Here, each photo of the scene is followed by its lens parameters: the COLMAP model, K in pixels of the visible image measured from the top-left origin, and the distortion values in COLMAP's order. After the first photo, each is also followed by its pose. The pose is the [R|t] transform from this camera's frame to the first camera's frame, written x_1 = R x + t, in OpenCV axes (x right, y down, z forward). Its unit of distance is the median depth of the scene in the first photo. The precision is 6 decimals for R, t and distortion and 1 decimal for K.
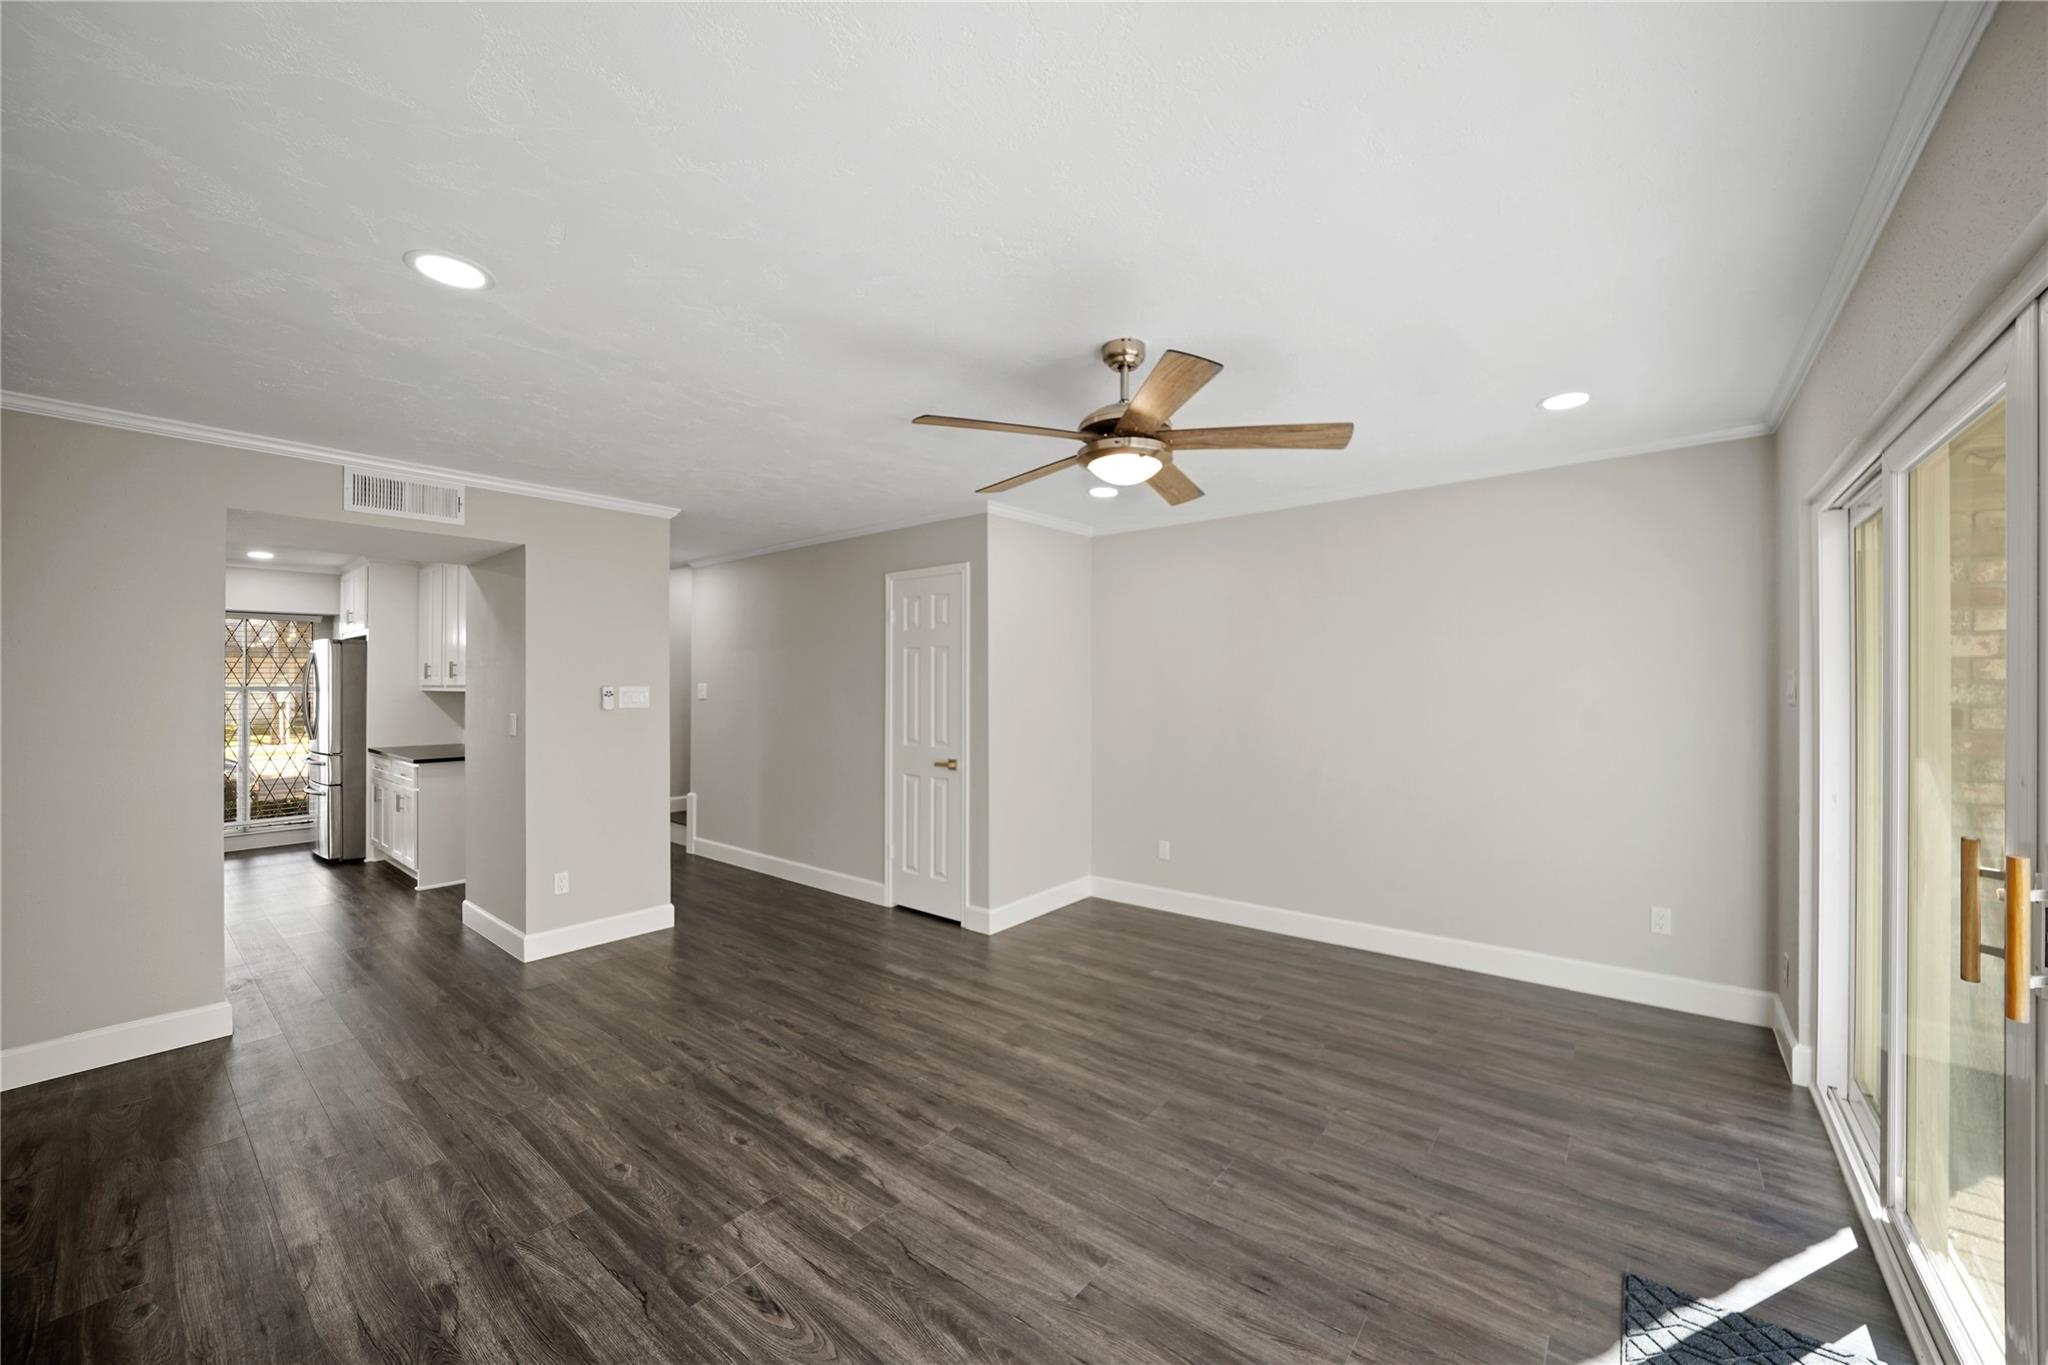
lens RADIAL K [[758.5, 0, 1031.3], [0, 758.5, 693.9], [0, 0, 1]] dist [-0.001957, -0.000048]
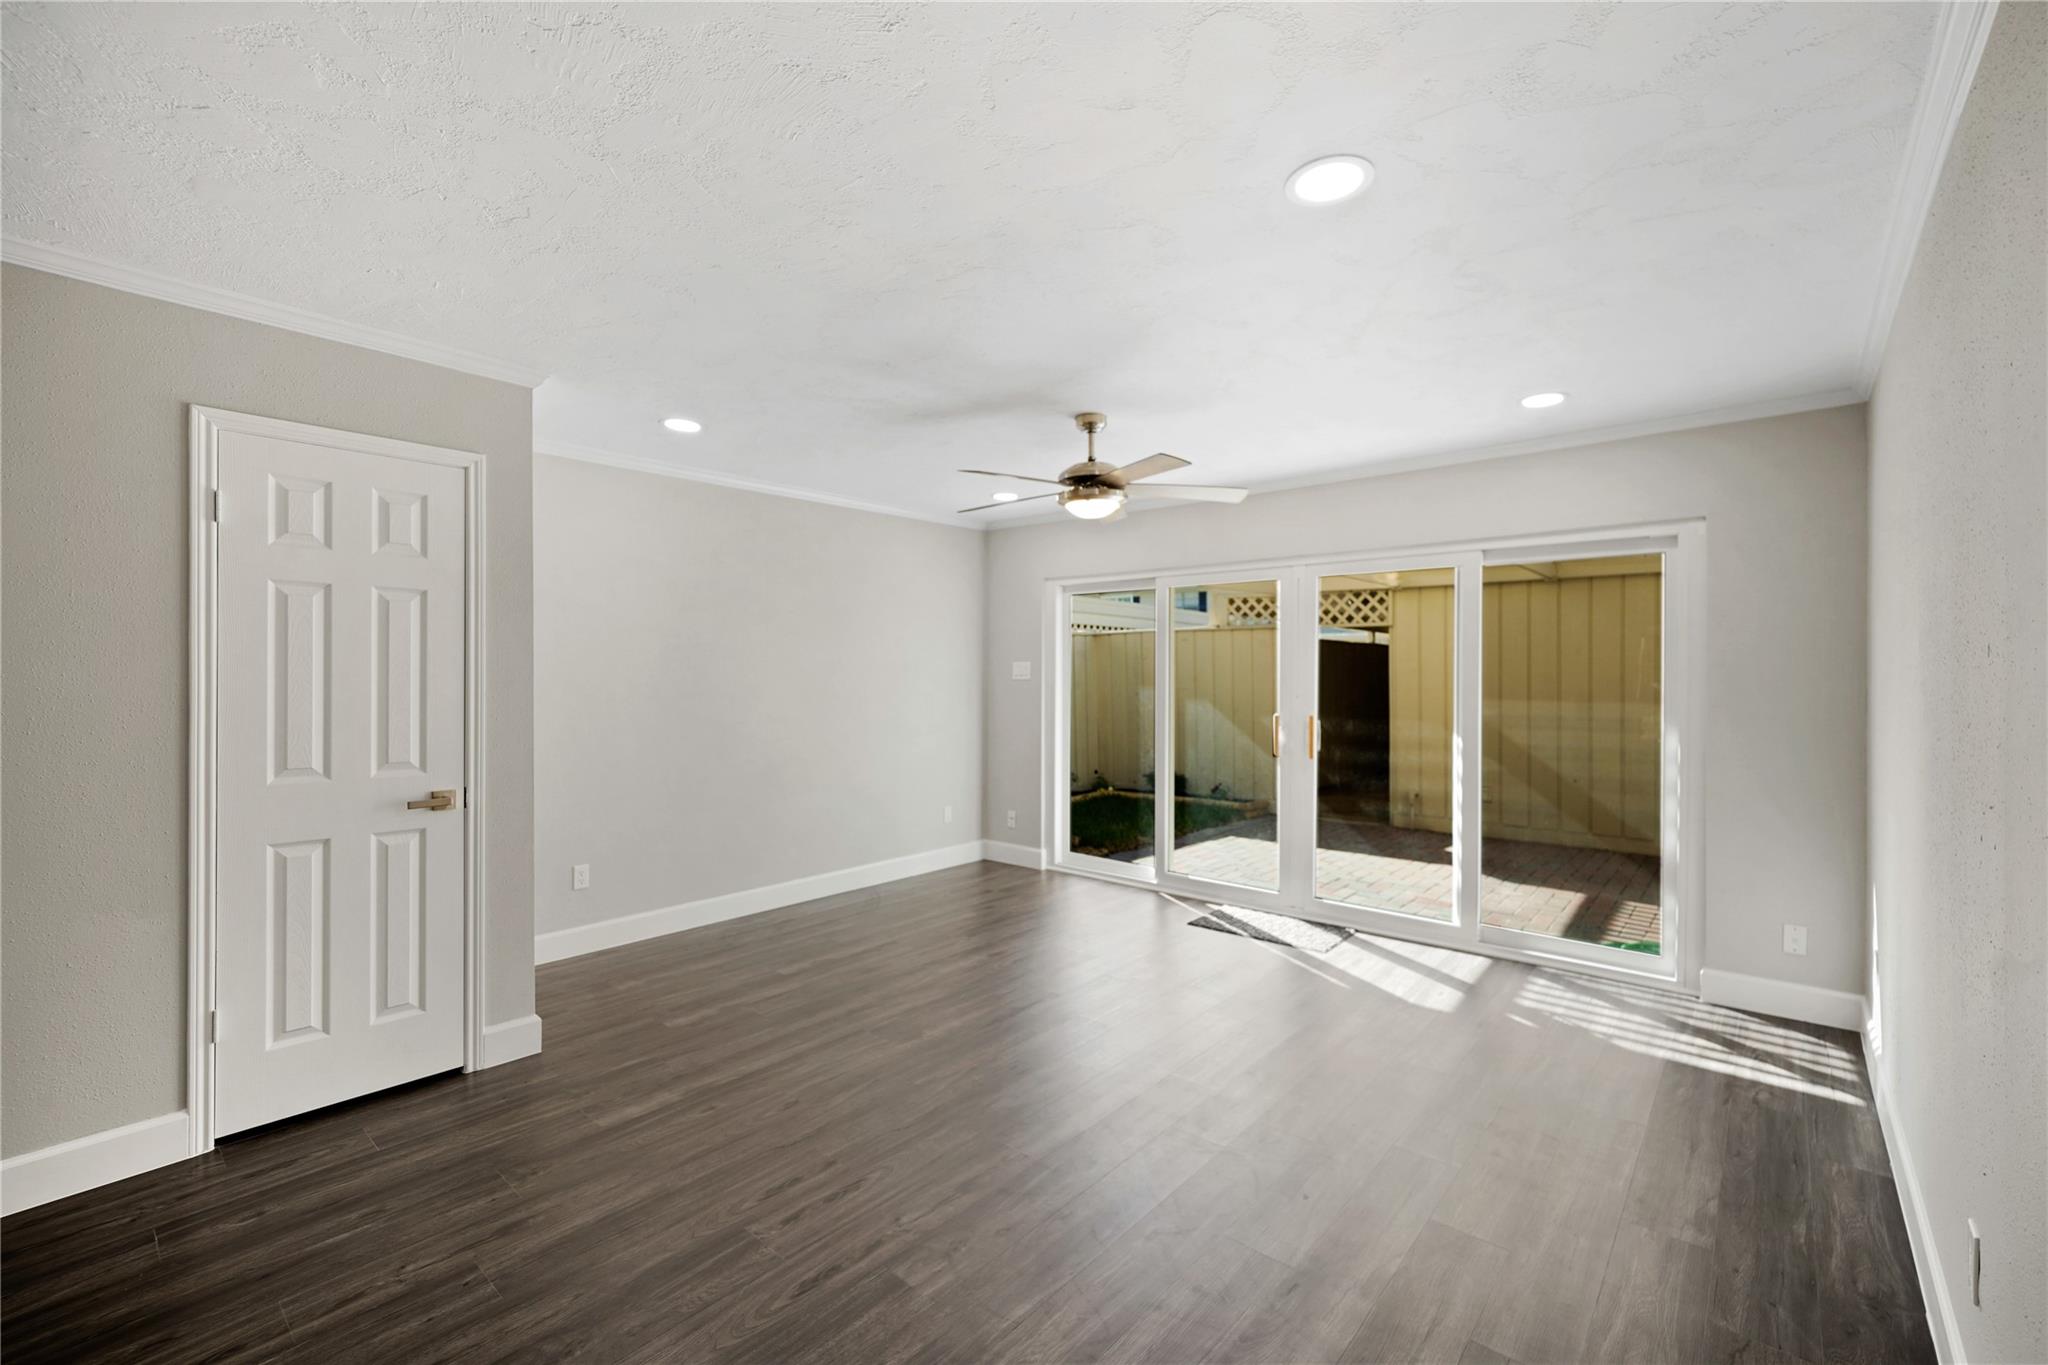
lens RADIAL K [[851.9, 0, 1025.4], [0, 851.9, 681.1], [0, 0, 1]] dist [-0.008249, 0.000246]
pose [[0.029509, 0.002634, 0.999561, -0.891813], [0.002855, 0.999992, -0.002719, 0.007544], [-0.999560, 0.002934, 0.029502, 0.663028]]
